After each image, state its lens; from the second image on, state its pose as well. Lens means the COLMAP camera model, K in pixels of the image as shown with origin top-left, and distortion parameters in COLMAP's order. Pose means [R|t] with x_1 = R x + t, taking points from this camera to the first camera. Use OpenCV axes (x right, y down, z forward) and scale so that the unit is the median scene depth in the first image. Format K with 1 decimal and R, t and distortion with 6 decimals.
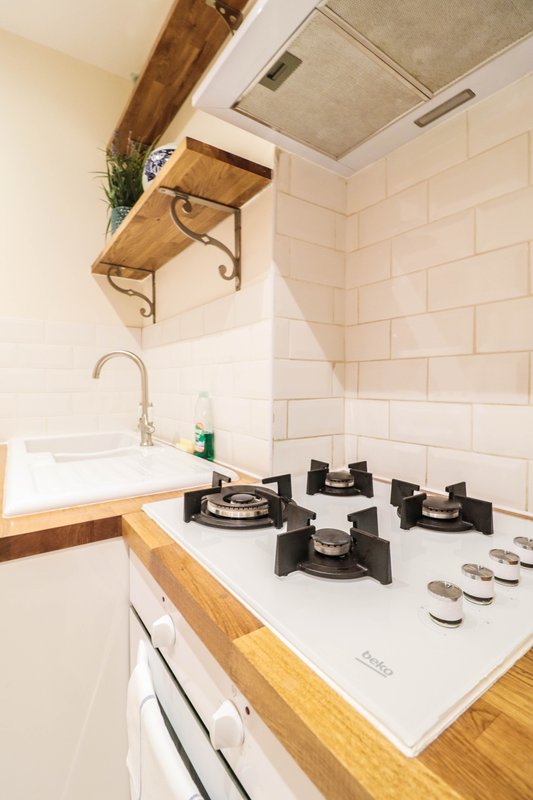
lens RADIAL K [[370.6, 0, 260.4], [0, 370.6, 391.1], [0, 0, 1]] dist [0.001038, -0.013244]
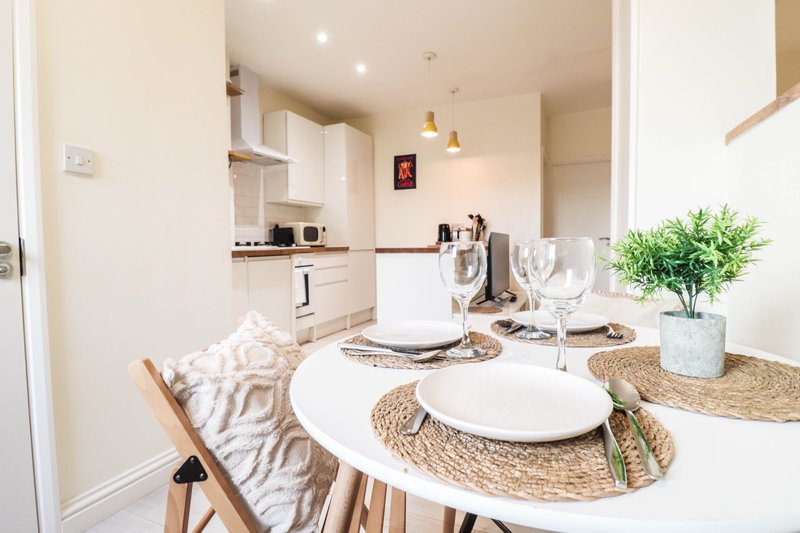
lens RADIAL K [[388.1, 0, 401.3], [0, 388.1, 260.0], [0, 0, 1]] dist [0.001031, -0.025662]
pose [[-0.524985, -0.039084, 0.850214, -4.514477], [0.020565, 0.998071, 0.058579, 0.196689], [-0.850863, 0.048238, -0.523169, 1.849443]]
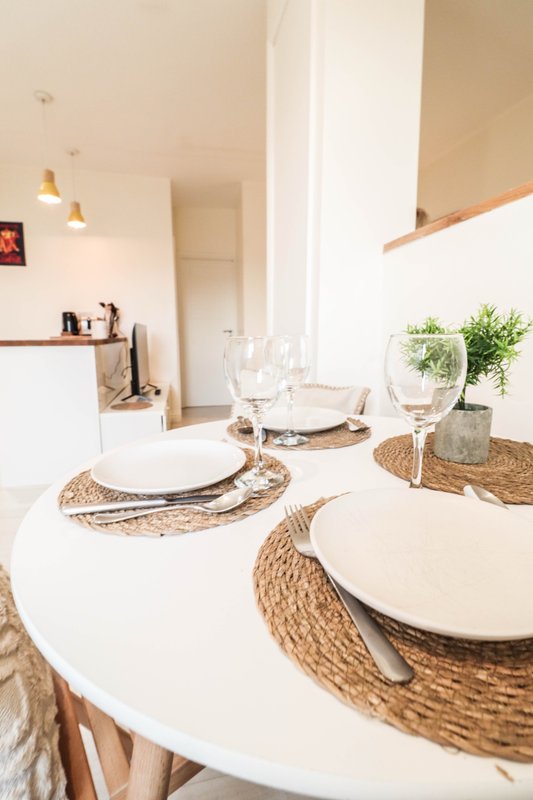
lens RADIAL K [[370.5, 0, 265.7], [0, 370.5, 391.4], [0, 0, 1]] dist [0.003185, -0.019198]
pose [[-0.927537, -0.065856, 0.367884, -4.121209], [-0.001108, 0.984833, 0.173504, 0.192169], [-0.373730, 0.160524, -0.913541, 1.846075]]
